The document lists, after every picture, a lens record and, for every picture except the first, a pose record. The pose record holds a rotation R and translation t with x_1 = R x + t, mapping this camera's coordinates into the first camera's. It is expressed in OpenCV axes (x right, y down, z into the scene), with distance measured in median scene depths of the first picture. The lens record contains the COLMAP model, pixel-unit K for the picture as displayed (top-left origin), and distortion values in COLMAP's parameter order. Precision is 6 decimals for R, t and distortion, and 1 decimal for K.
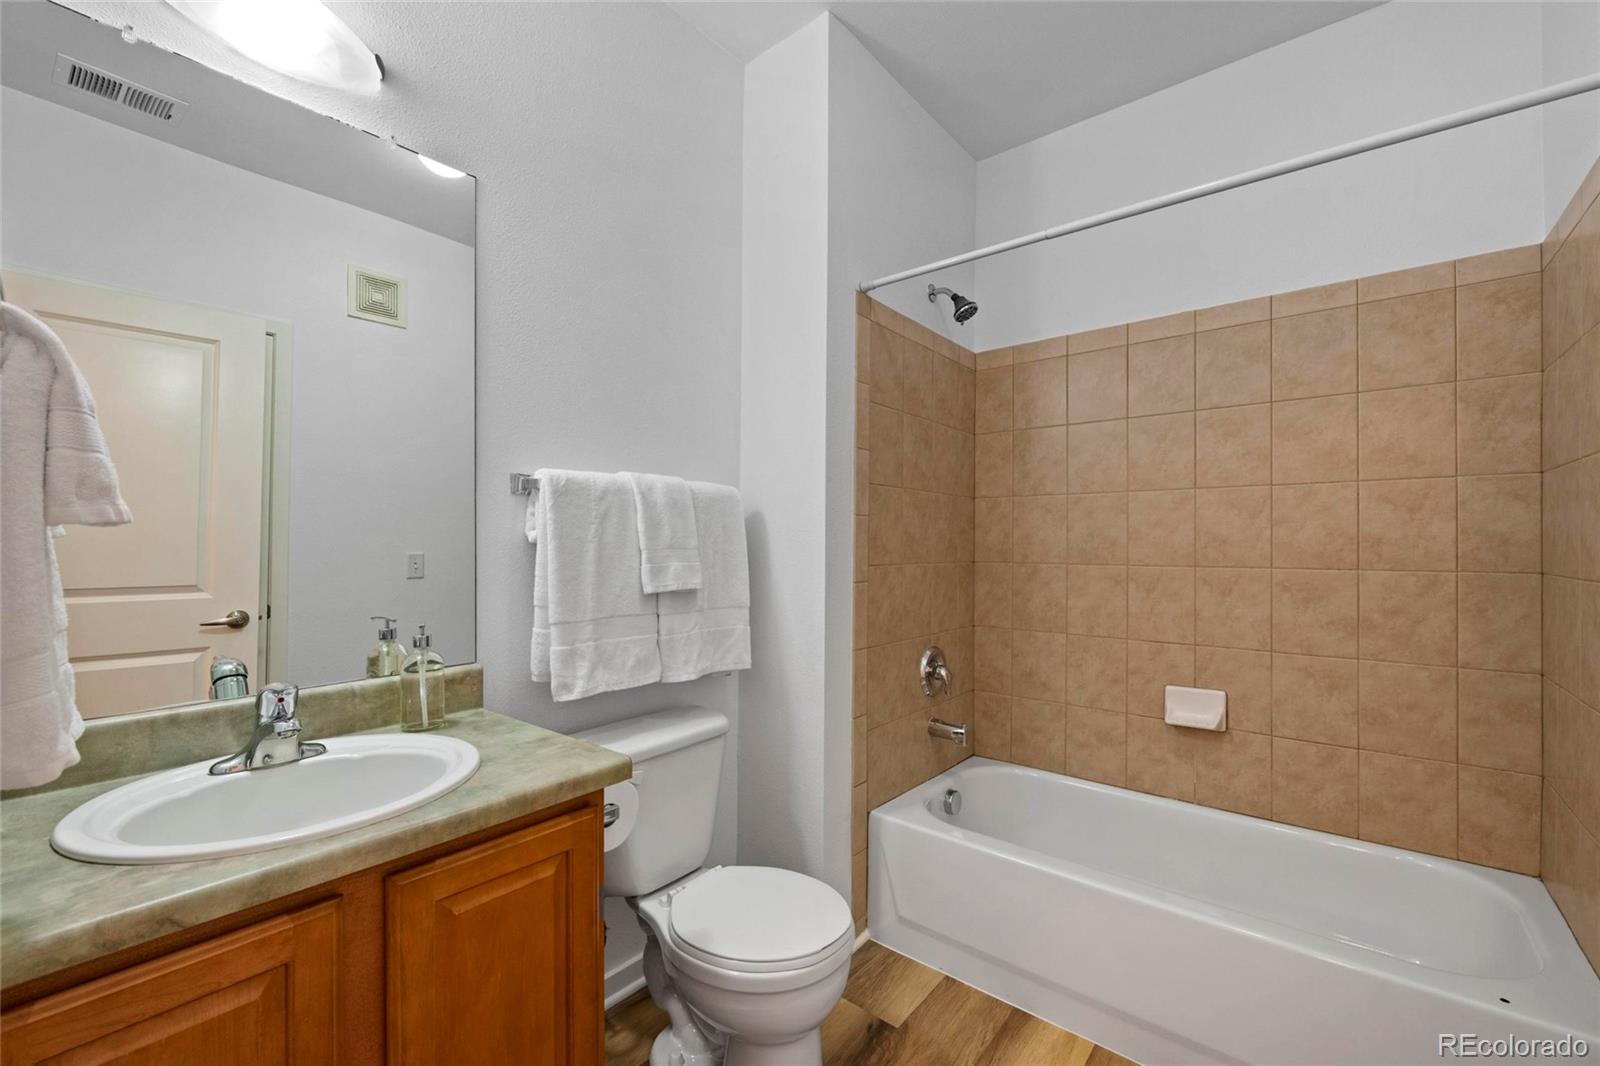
lens RADIAL K [[651.0, 0, 804.7], [0, 651.0, 549.8], [0, 0, 1]] dist [-0.014881, -0.000055]
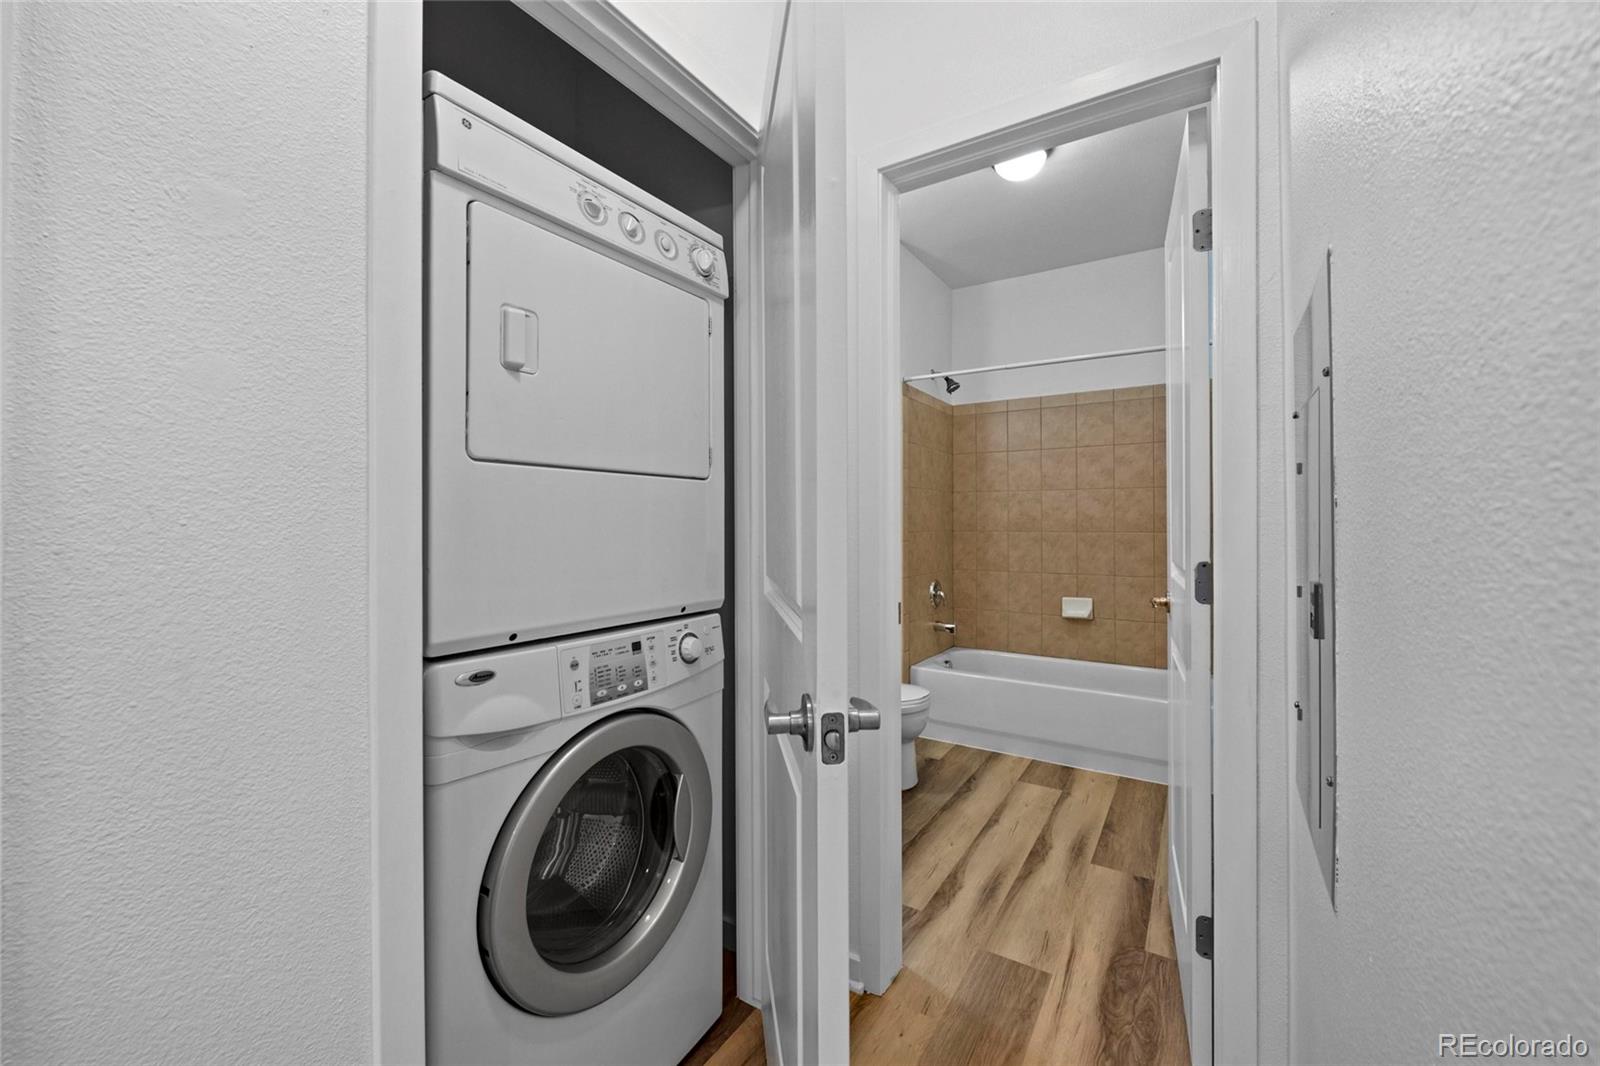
lens RADIAL K [[651.0, 0, 795.5], [0, 651.0, 524.5], [0, 0, 1]] dist [-0.014881, -0.000055]
pose [[0.992368, -0.004550, 0.123228, -0.396724], [0.005048, 0.999980, -0.003730, 0.007352], [-0.123208, 0.004323, 0.992371, -0.695224]]
